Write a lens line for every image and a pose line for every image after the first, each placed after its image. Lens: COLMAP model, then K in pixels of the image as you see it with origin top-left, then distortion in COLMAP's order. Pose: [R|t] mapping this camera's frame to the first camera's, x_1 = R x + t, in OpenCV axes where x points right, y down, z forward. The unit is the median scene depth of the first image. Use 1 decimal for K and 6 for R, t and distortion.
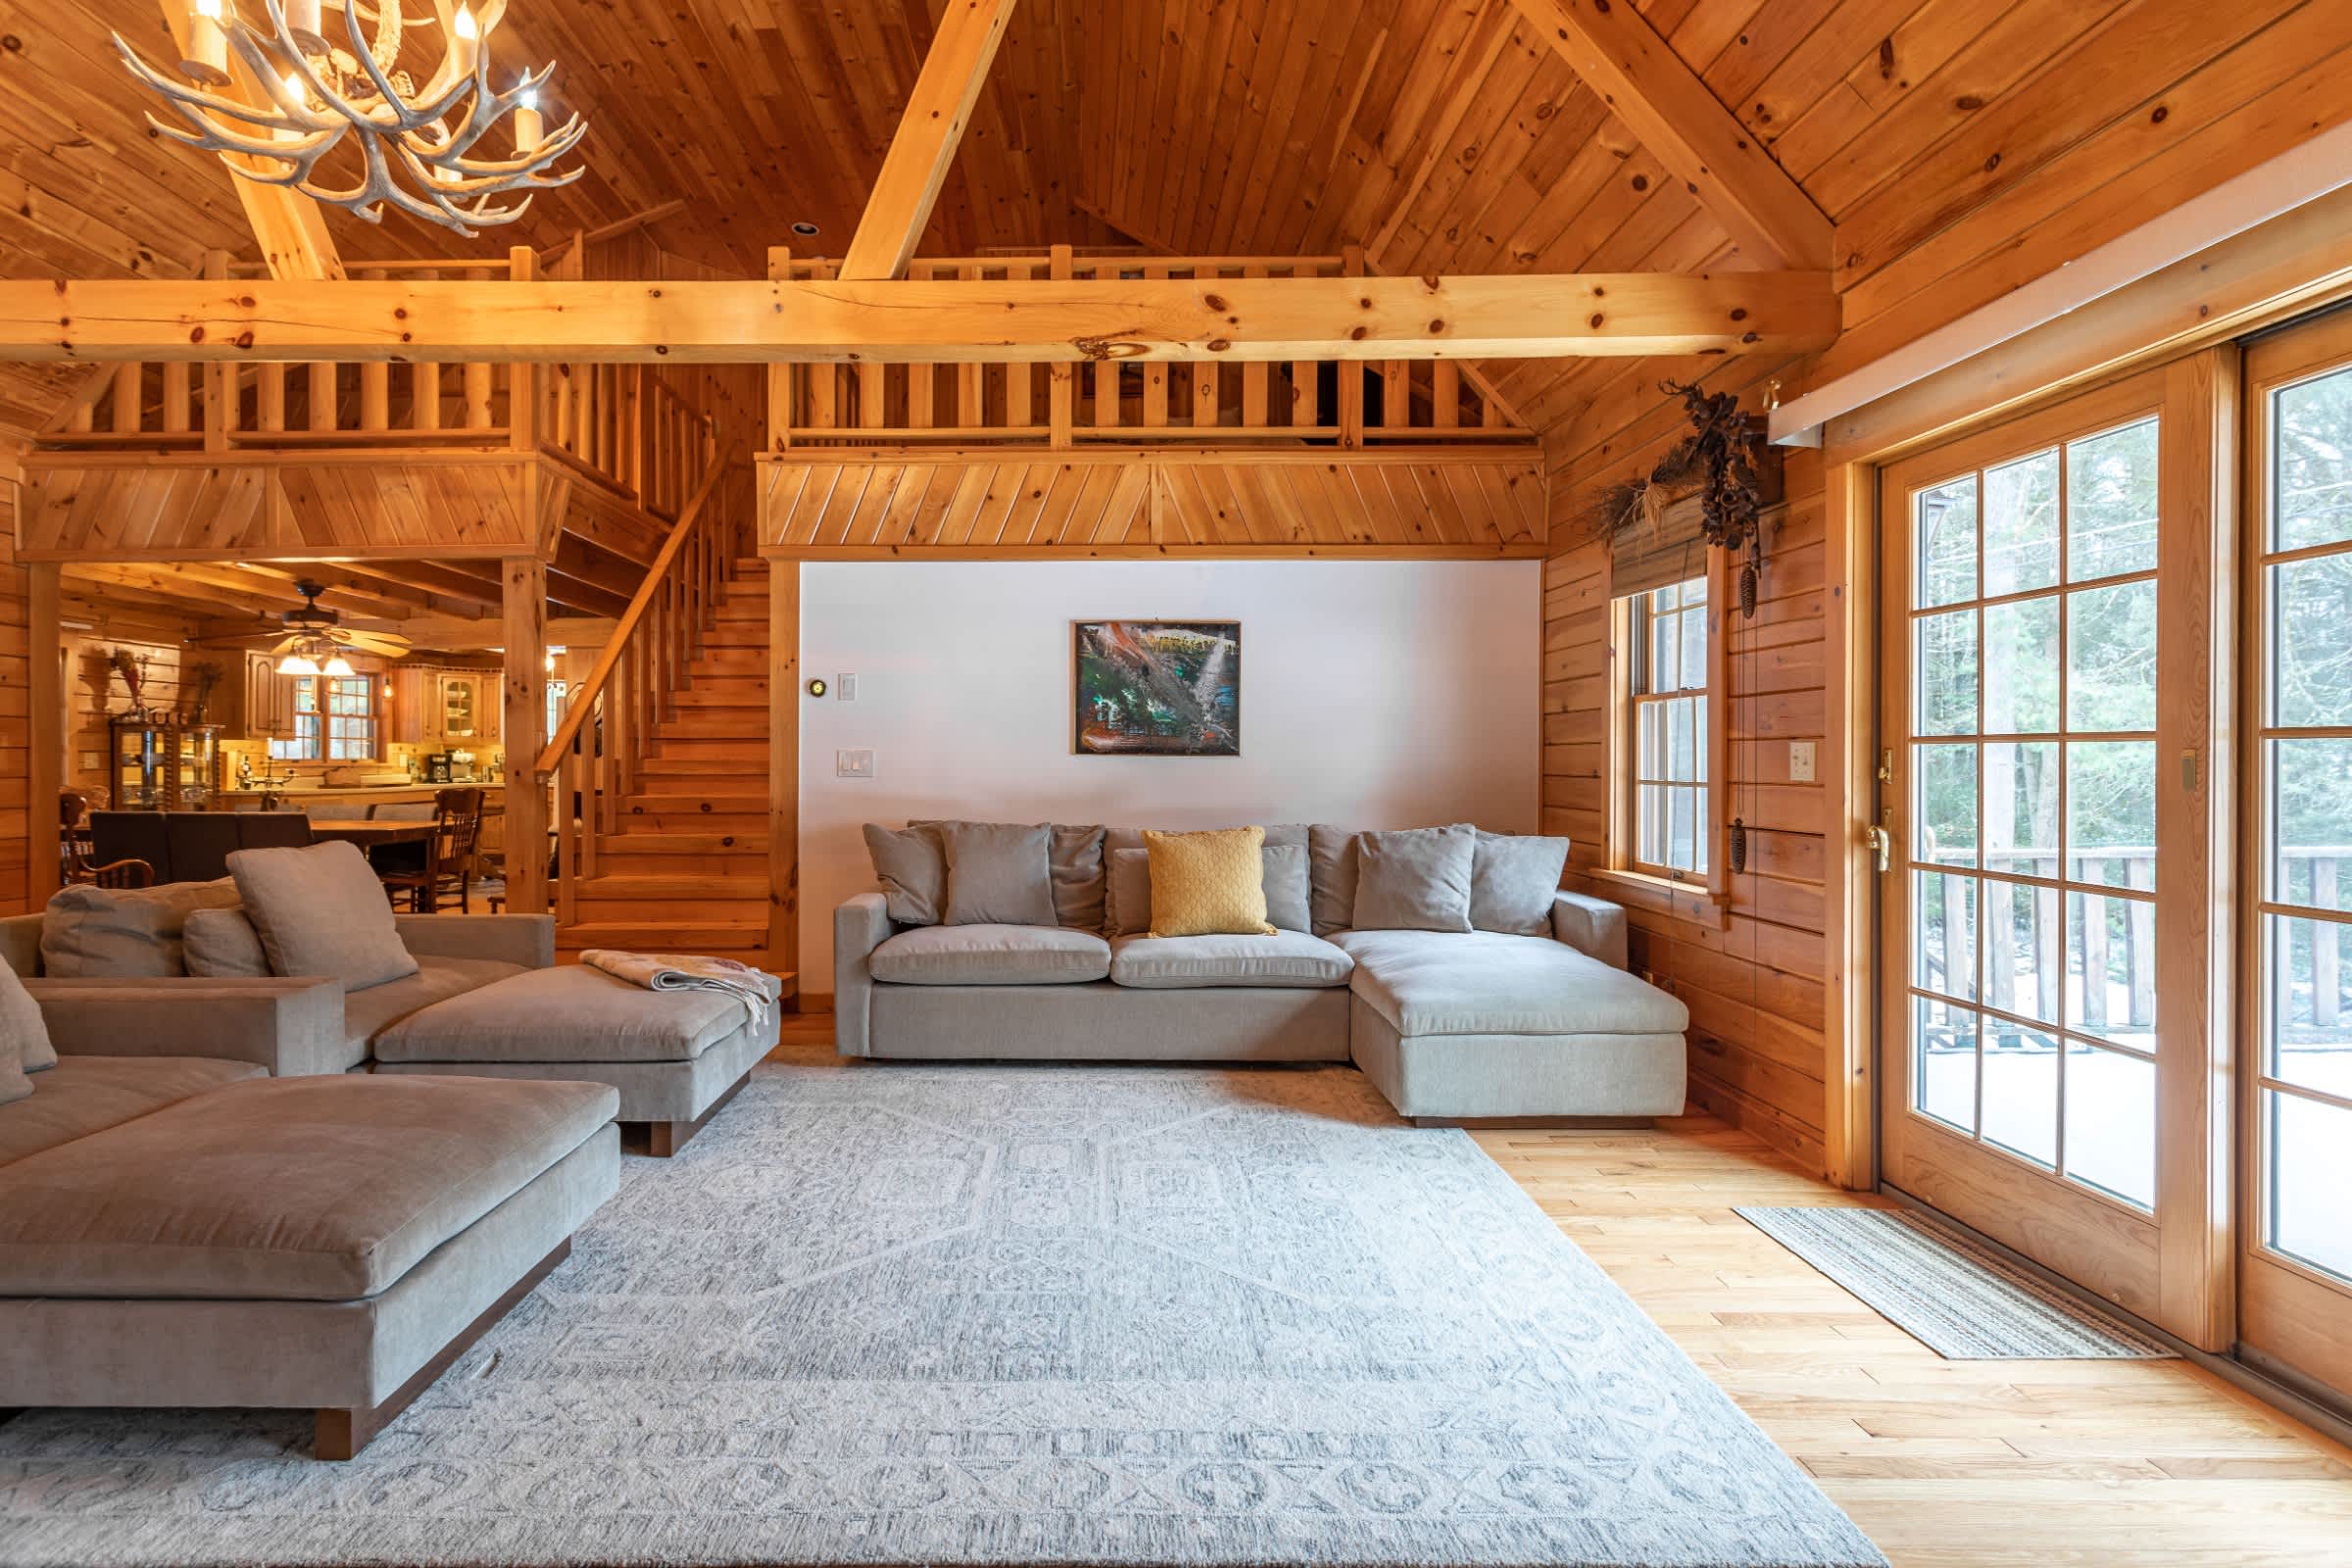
lens RADIAL K [[1180.8, 0, 1089.5], [0, 1180.8, 769.9], [0, 0, 1]] dist [-0.005817, 0.006278]
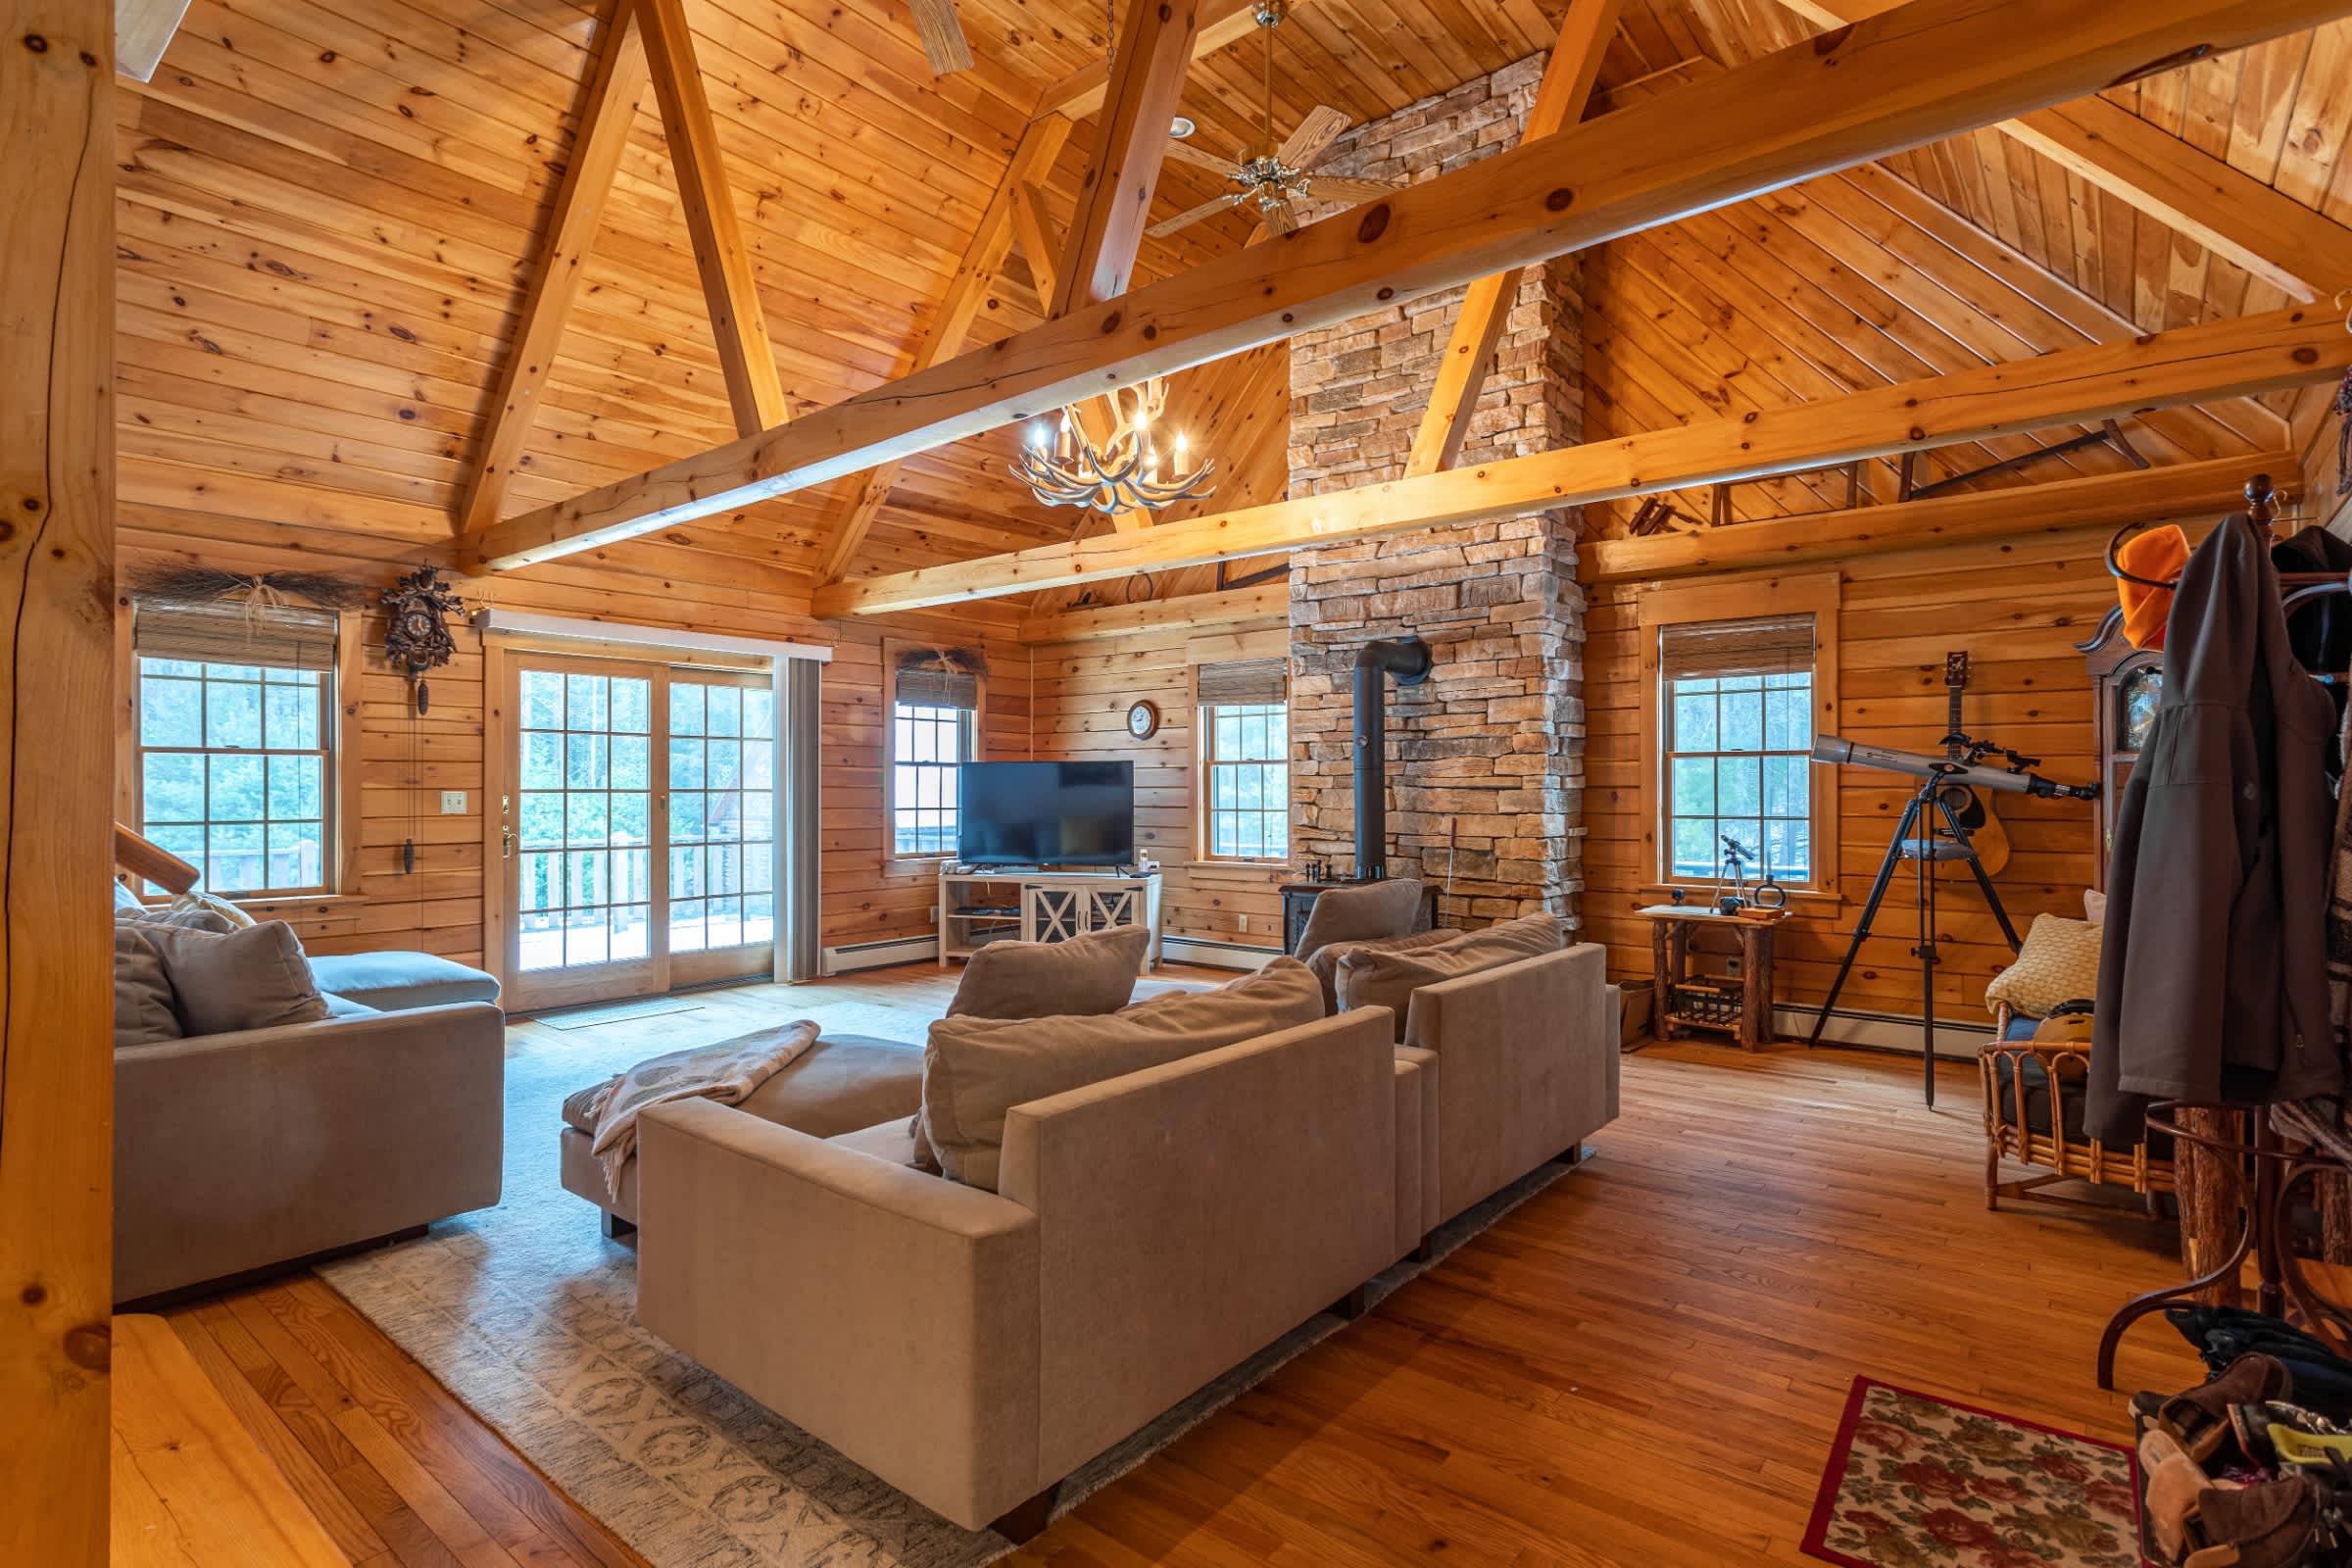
lens RADIAL K [[1142.2, 0, 1163.8], [0, 1142.2, 782.6], [0, 0, 1]] dist [-0.002252, 0.002441]
pose [[-0.776759, 0.005380, 0.629775, -0.952007], [0.007889, 0.999968, 0.001188, -0.022530], [-0.629749, 0.005891, -0.776776, 1.233999]]
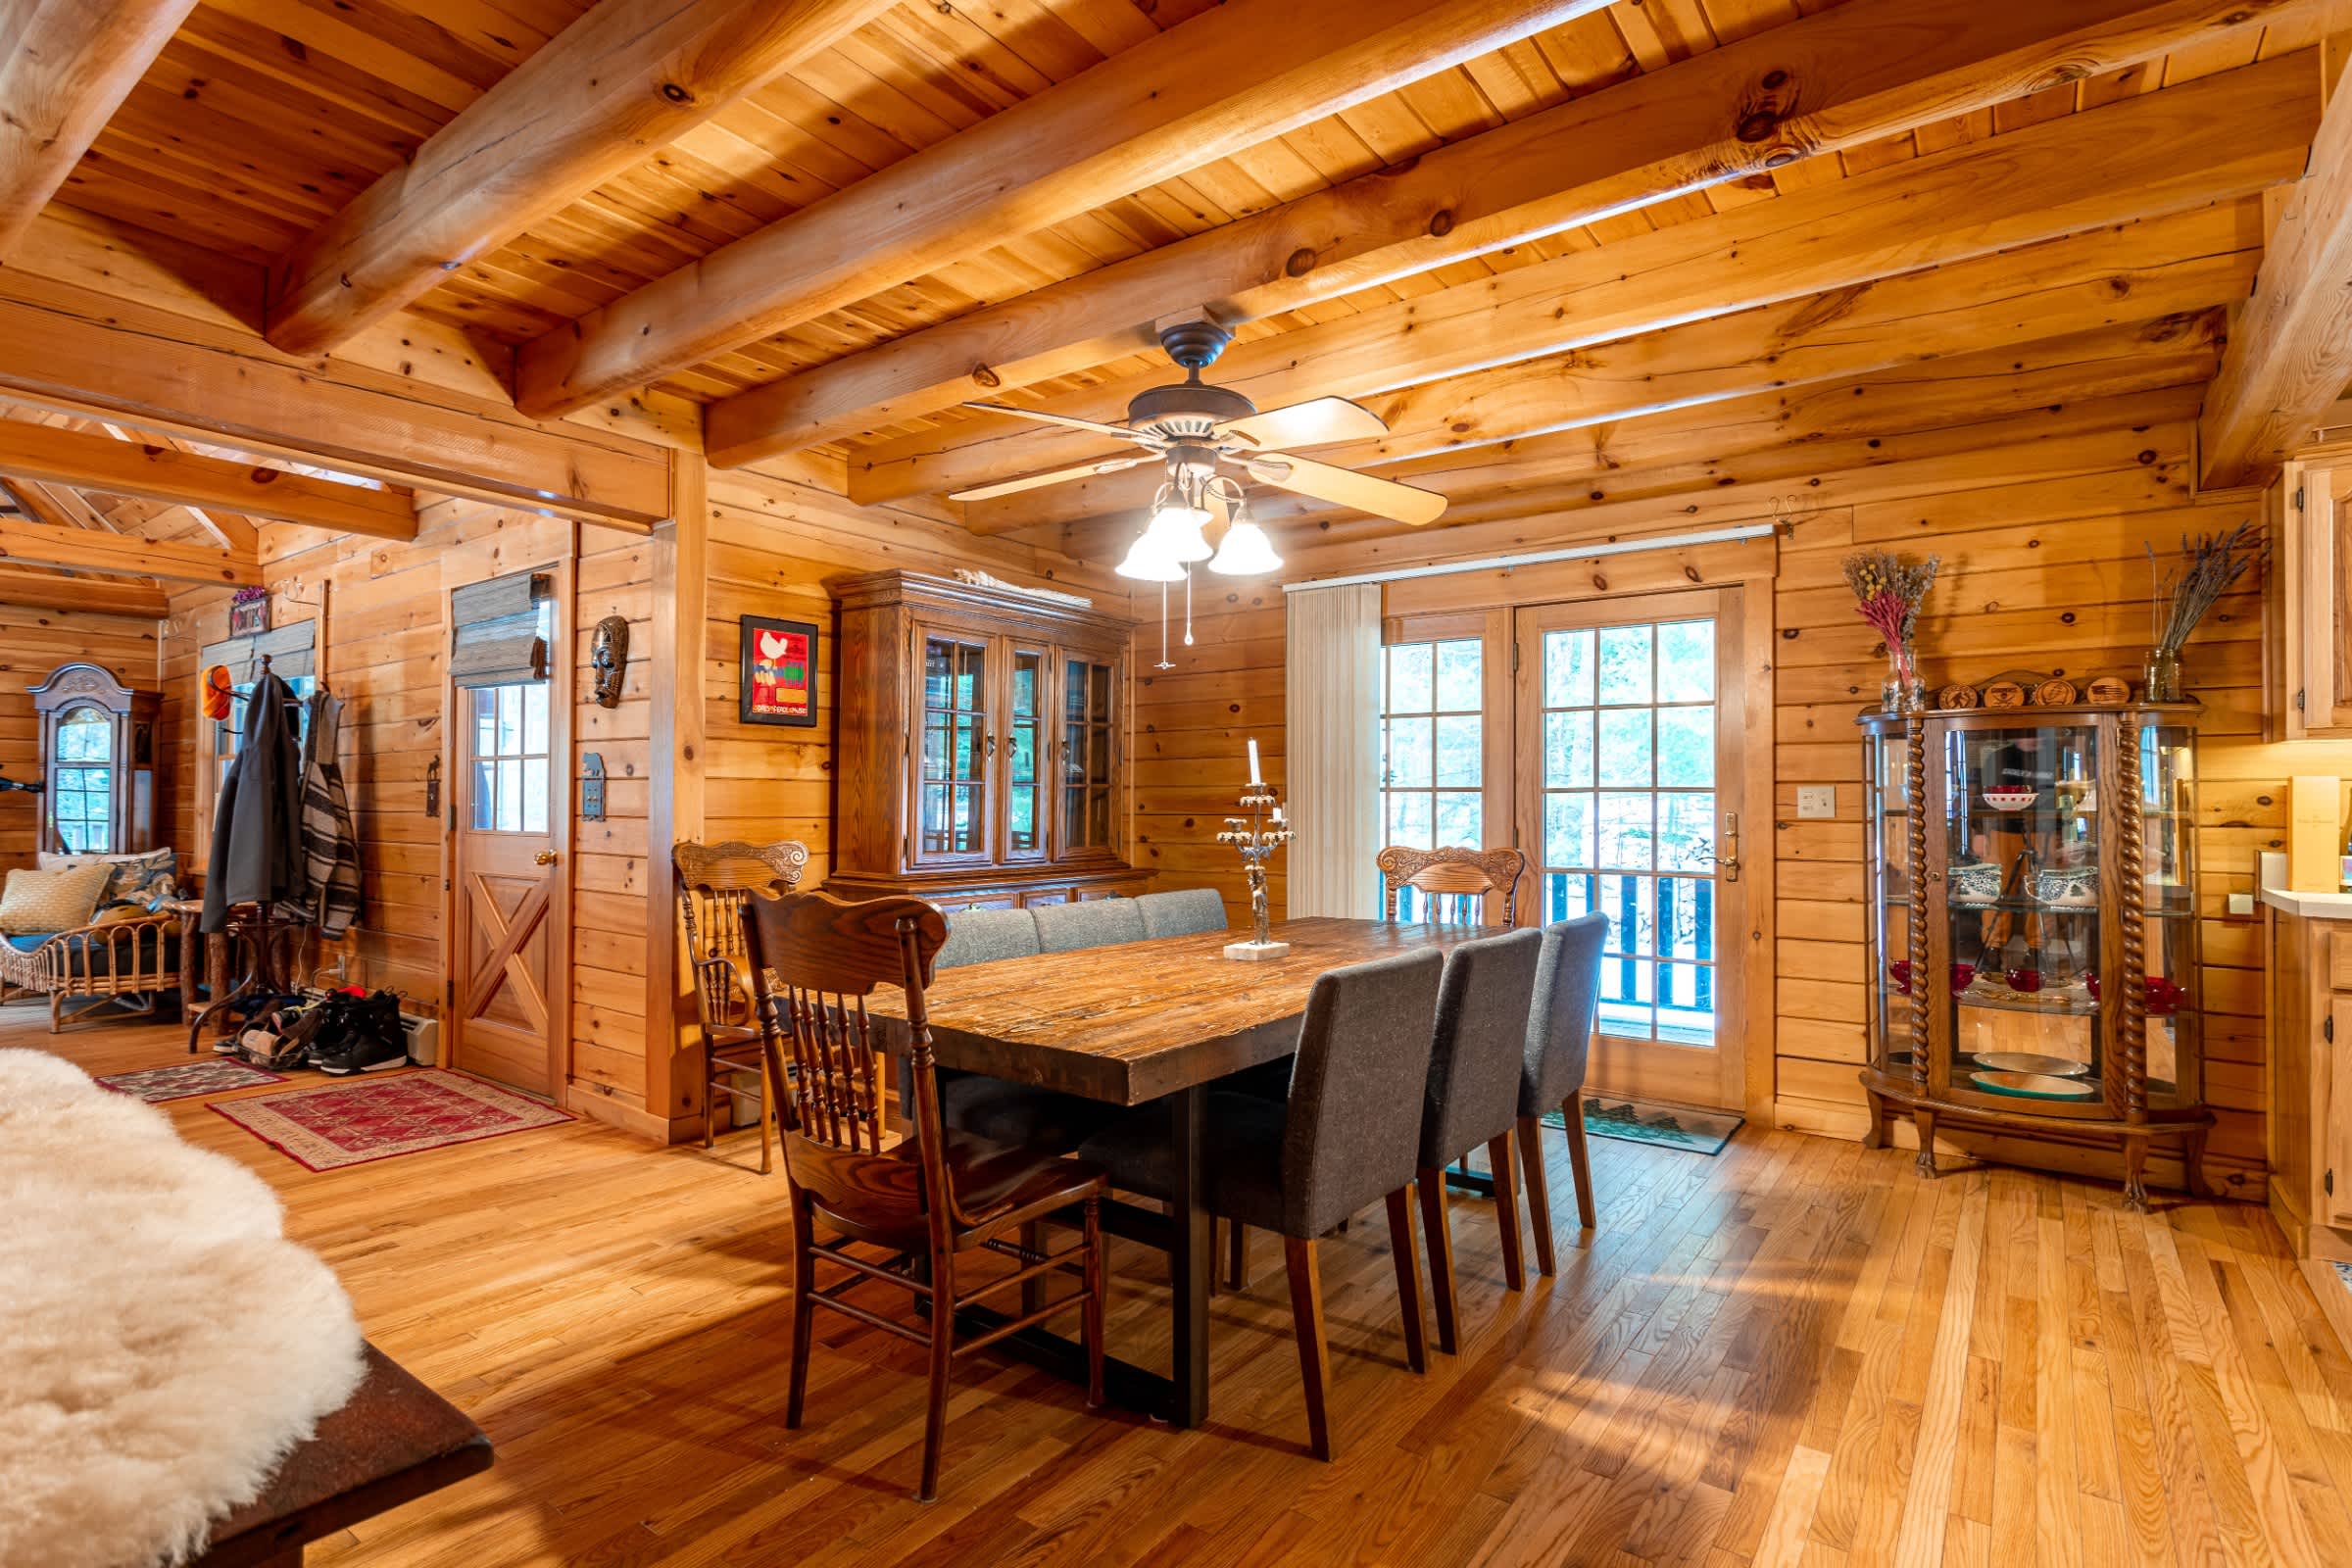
lens RADIAL K [[1142.2, 0, 1149.8], [0, 1142.2, 788.0], [0, 0, 1]] dist [-0.002252, 0.002441]
pose [[-0.590298, -0.012946, -0.807081, -0.605040], [-0.011559, 0.999904, -0.007584, -0.011303], [0.807102, 0.004852, -0.590392, 1.992340]]
